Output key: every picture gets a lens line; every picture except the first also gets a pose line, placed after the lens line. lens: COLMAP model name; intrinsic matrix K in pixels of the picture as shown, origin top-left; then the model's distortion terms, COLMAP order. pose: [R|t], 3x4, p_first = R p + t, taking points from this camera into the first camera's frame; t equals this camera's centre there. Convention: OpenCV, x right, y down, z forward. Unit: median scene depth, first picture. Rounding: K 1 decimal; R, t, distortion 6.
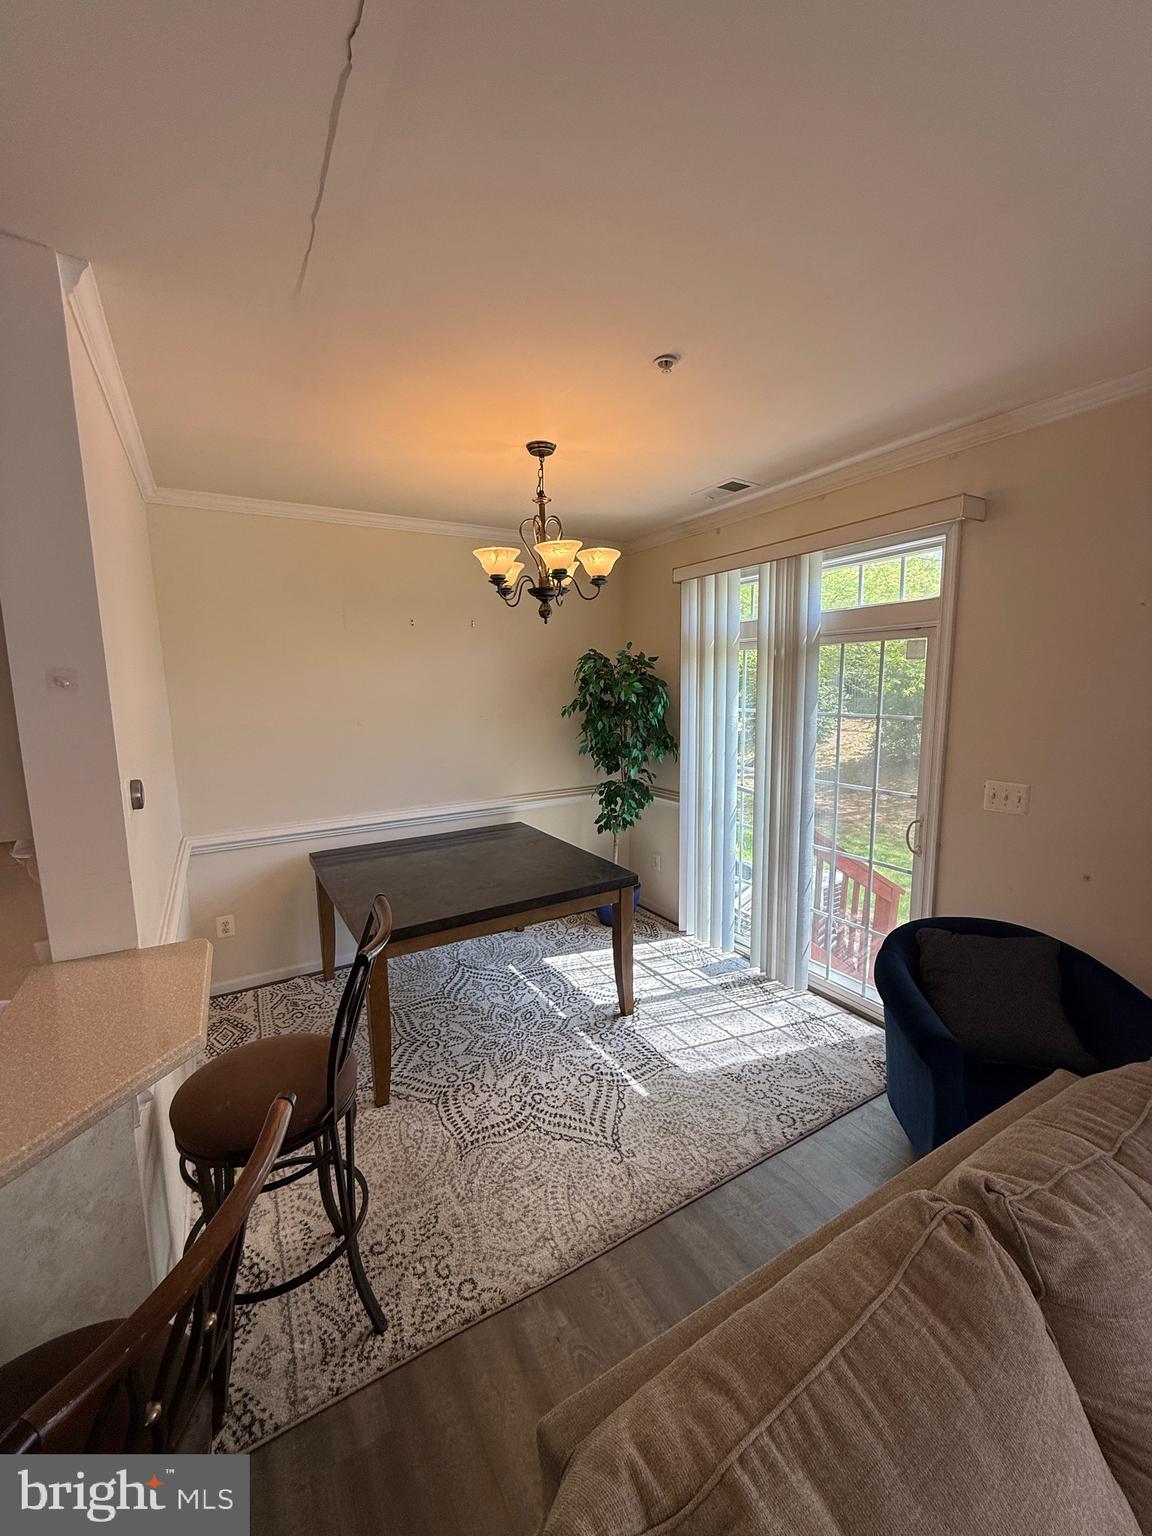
lens RADIAL K [[611.6, 0, 585.1], [0, 611.6, 764.5], [0, 0, 1]] dist [0.001372, 0.000352]
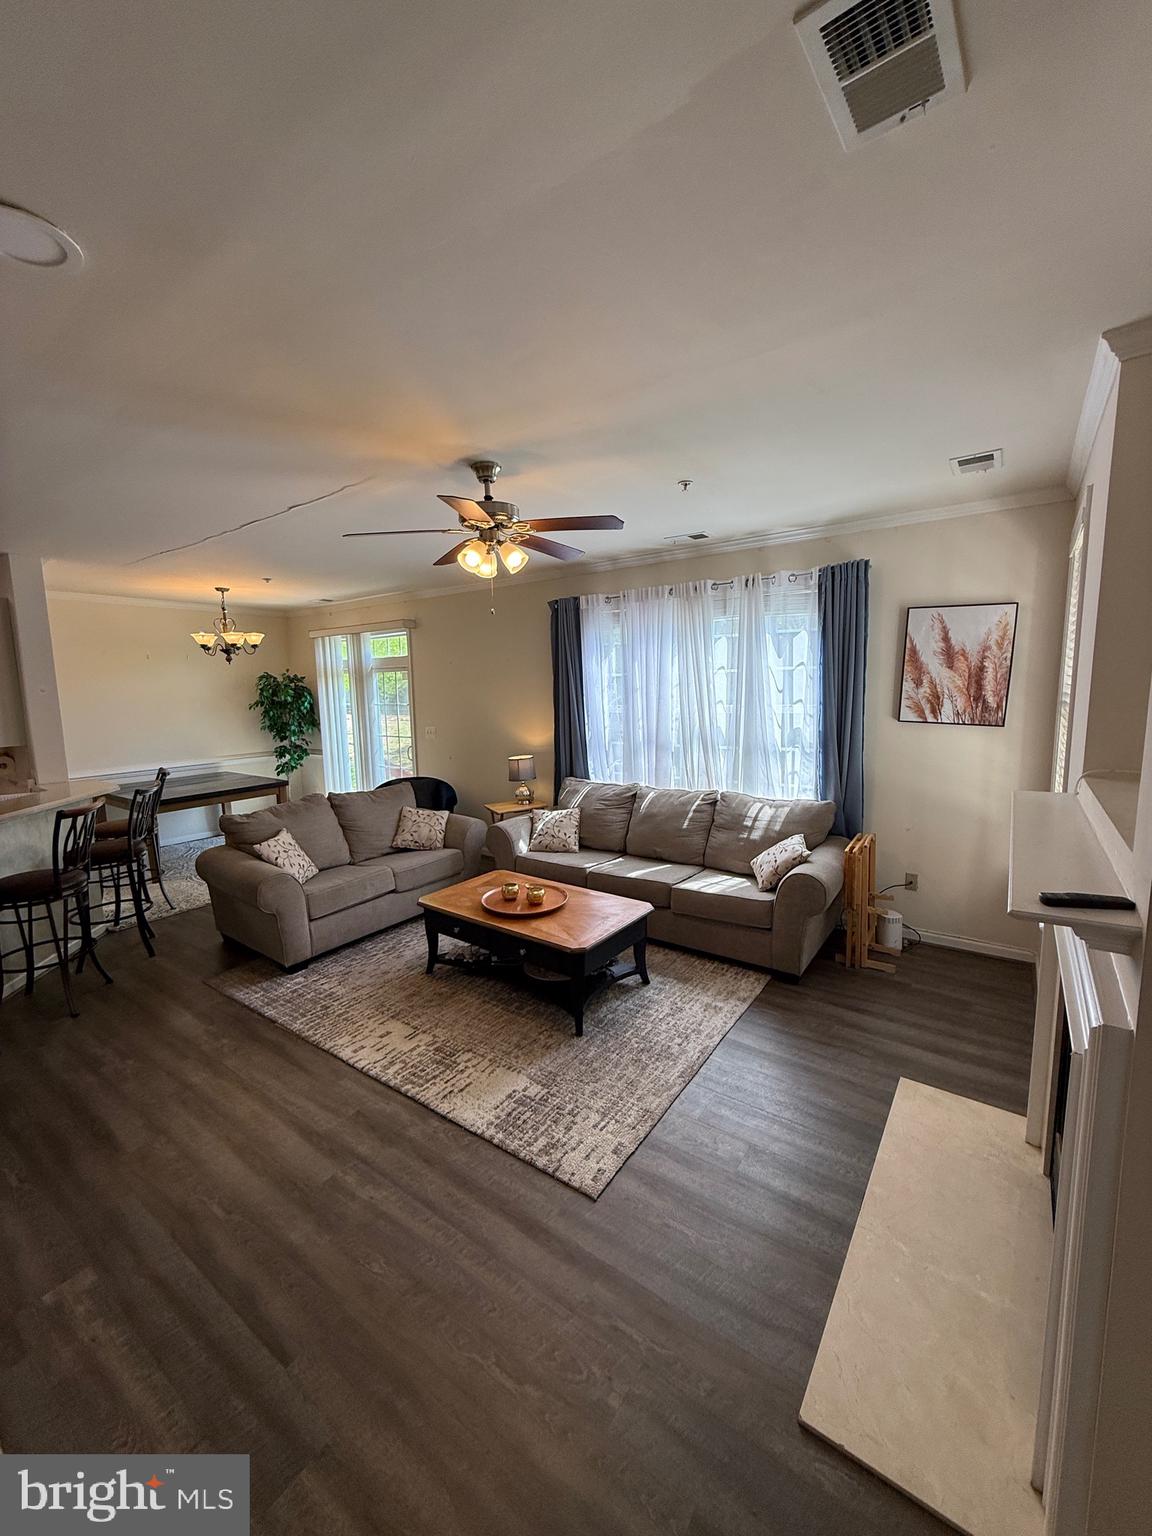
lens RADIAL K [[611.6, 0, 574.1], [0, 611.6, 765.5], [0, 0, 1]] dist [0.001372, 0.000352]
pose [[0.922467, -0.054398, 0.382224, 0.161466], [0.059387, 0.998234, -0.001258, 0.157832], [-0.381480, 0.023860, 0.924069, -1.121294]]
